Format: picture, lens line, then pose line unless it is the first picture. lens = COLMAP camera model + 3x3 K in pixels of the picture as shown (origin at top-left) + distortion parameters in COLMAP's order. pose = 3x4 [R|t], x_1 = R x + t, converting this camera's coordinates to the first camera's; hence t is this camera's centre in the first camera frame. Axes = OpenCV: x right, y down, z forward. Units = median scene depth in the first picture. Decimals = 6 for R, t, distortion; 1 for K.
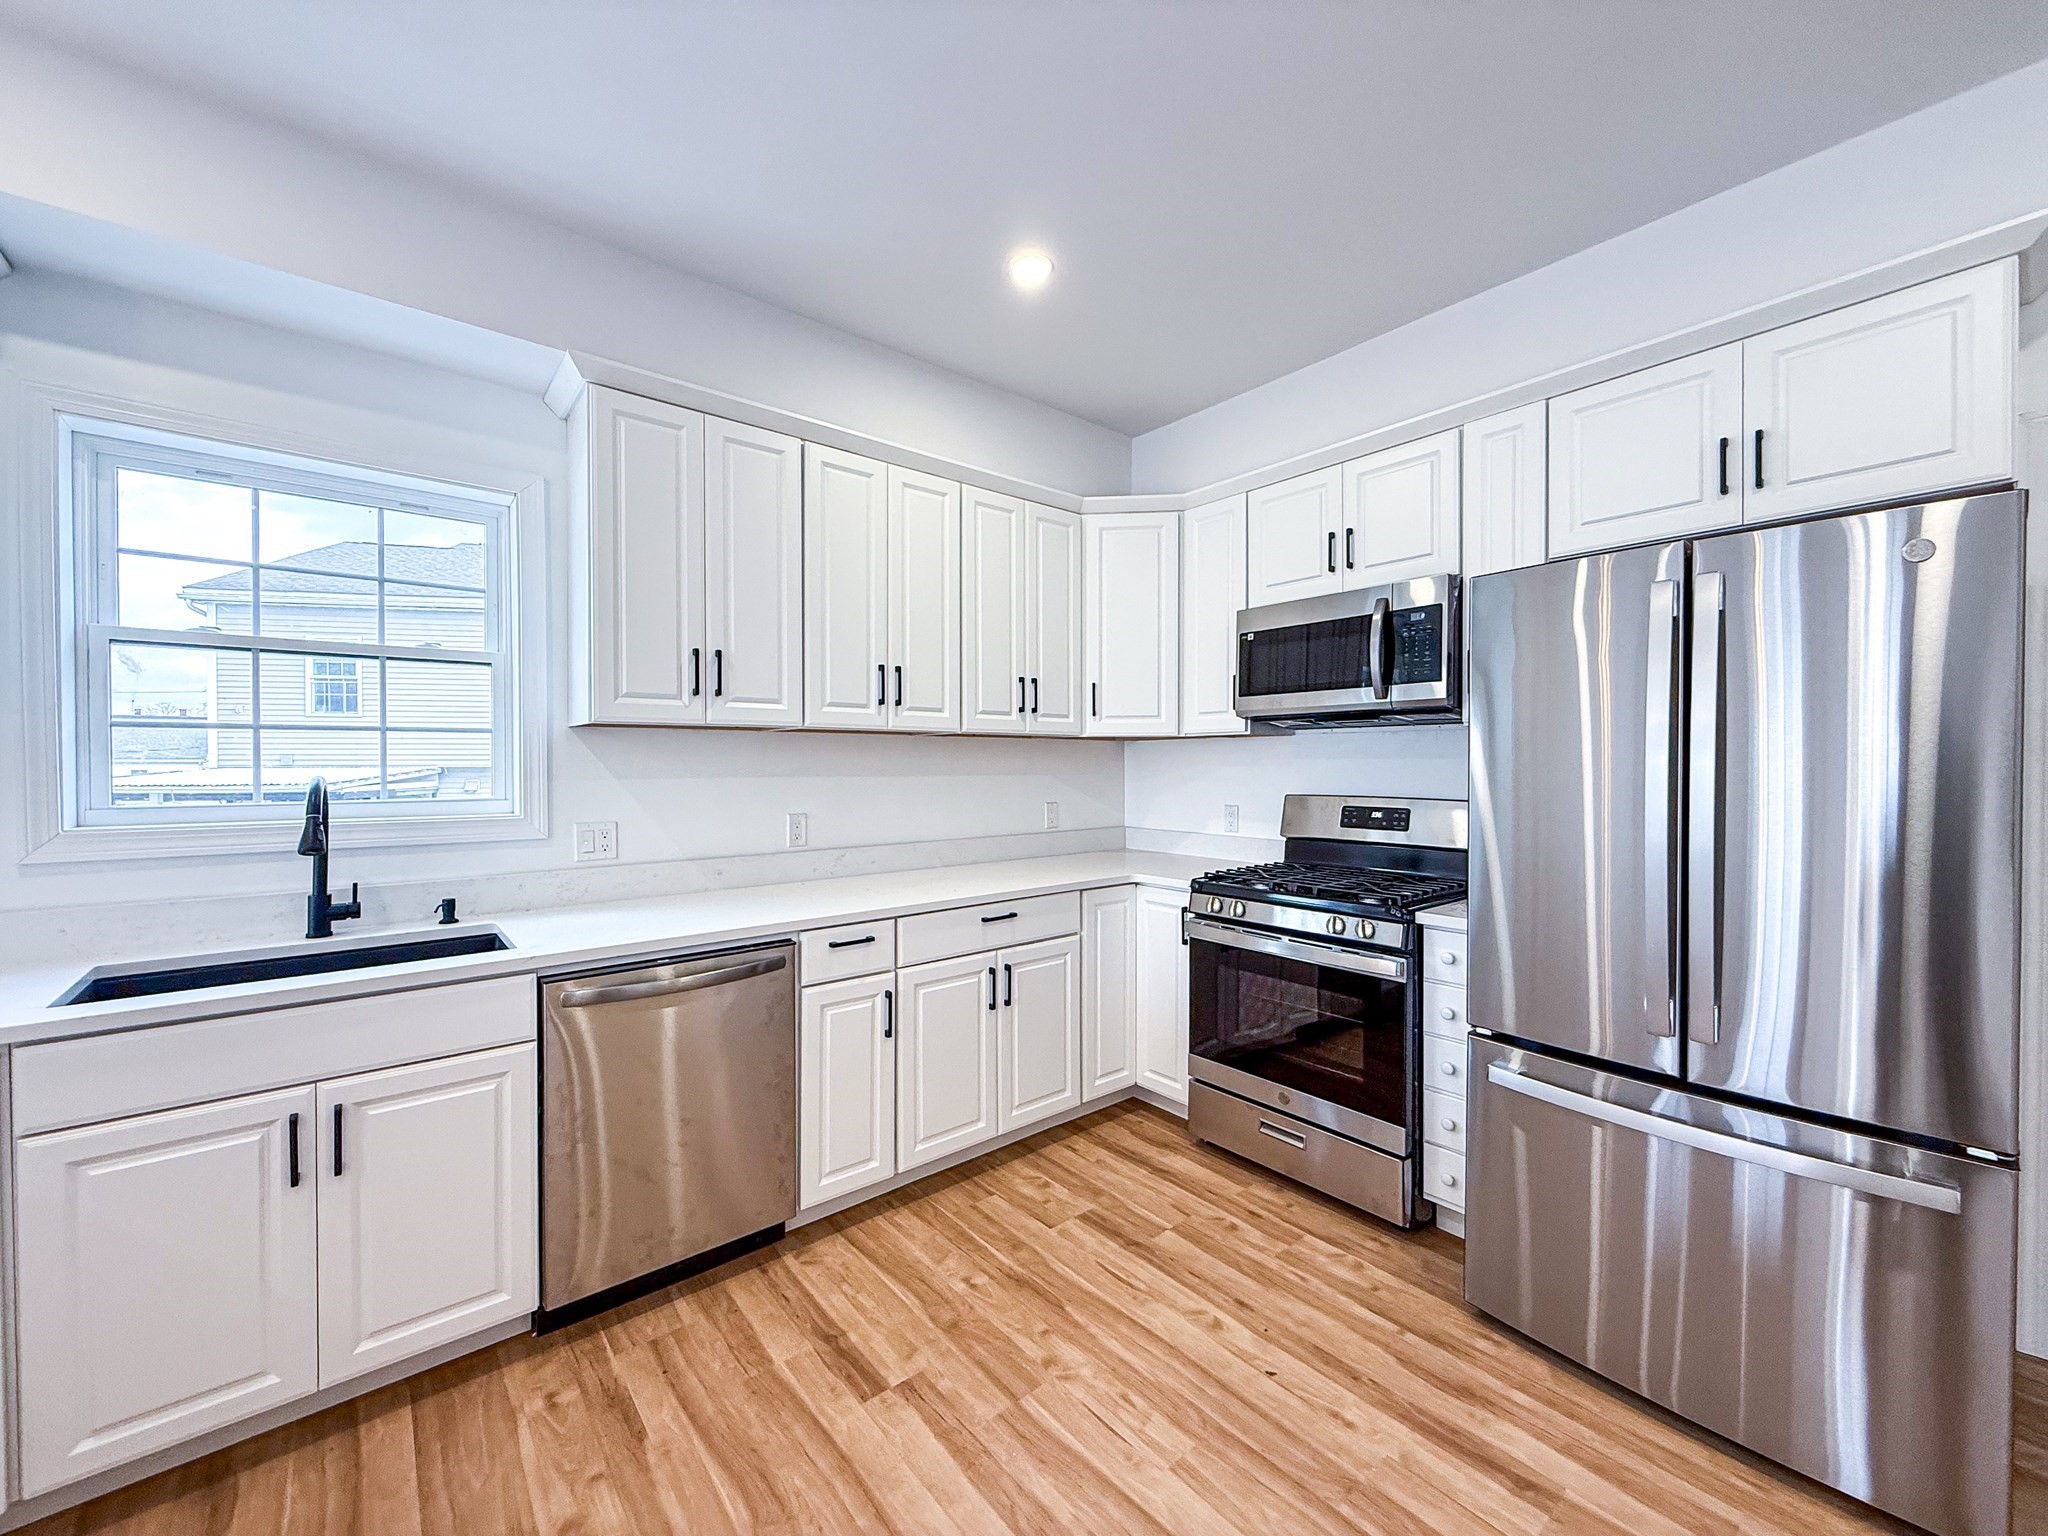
lens RADIAL K [[811.9, 0, 1025.6], [0, 811.9, 771.6], [0, 0, 1]] dist [0.001485, -0.000551]
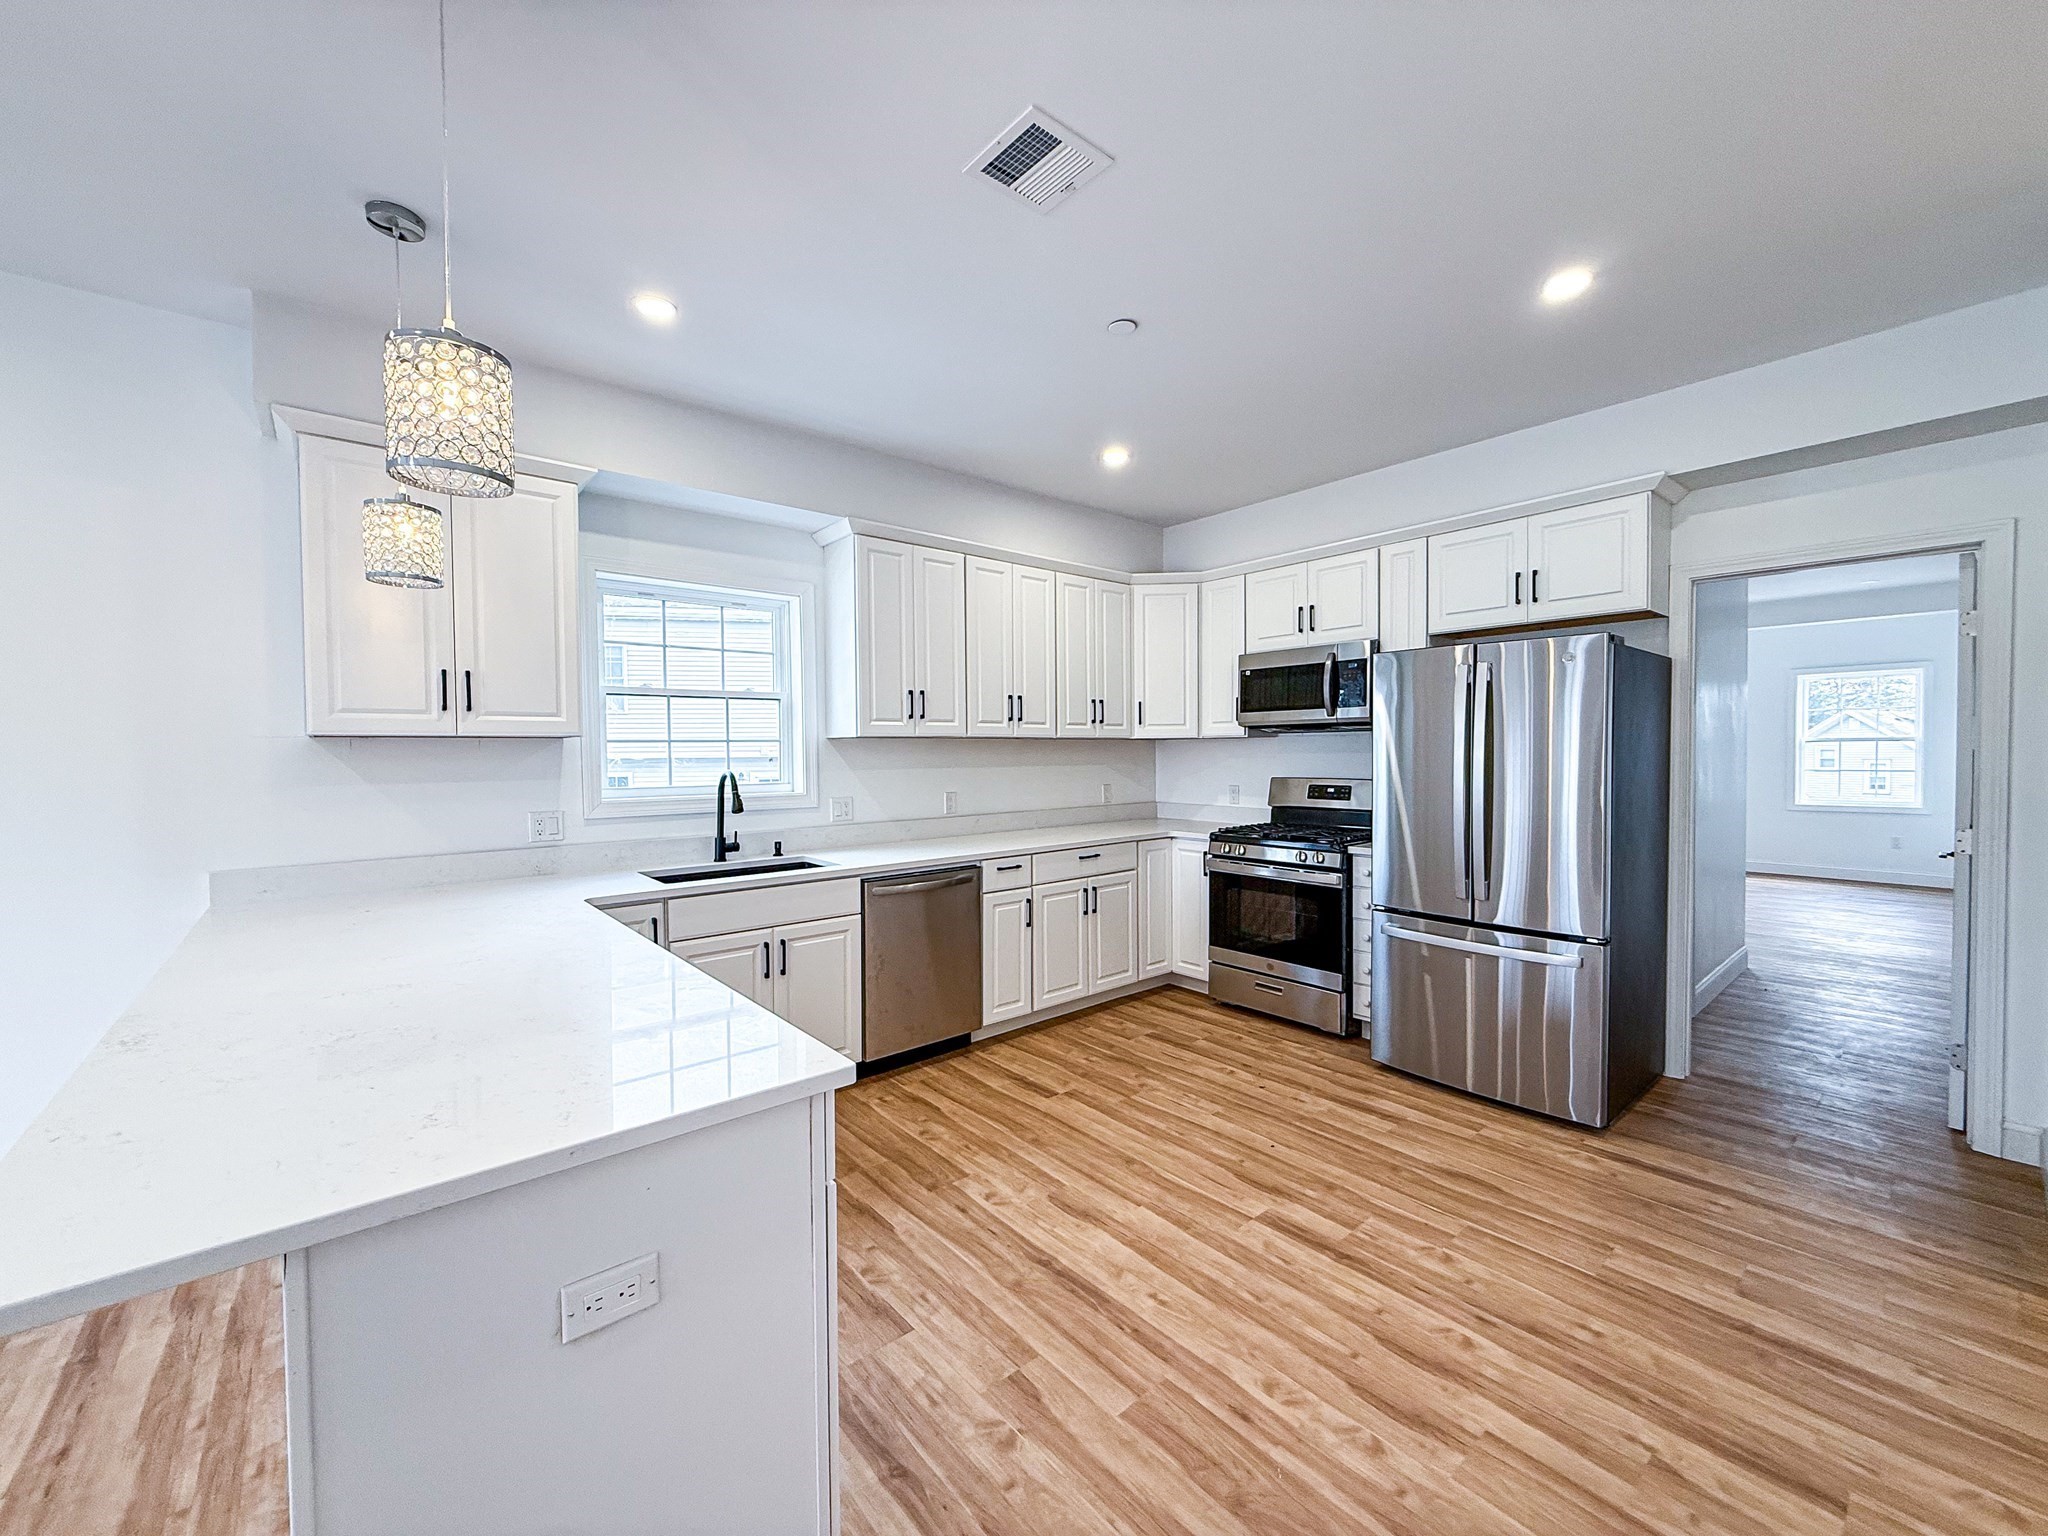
lens RADIAL K [[811.9, 0, 1023.5], [0, 811.9, 772.1], [0, 0, 1]] dist [0.001485, -0.000551]
pose [[0.999943, -0.007180, 0.007937, -0.194644], [0.007059, 0.999859, 0.015240, -0.009838], [-0.008046, -0.015184, 0.999852, -0.645423]]
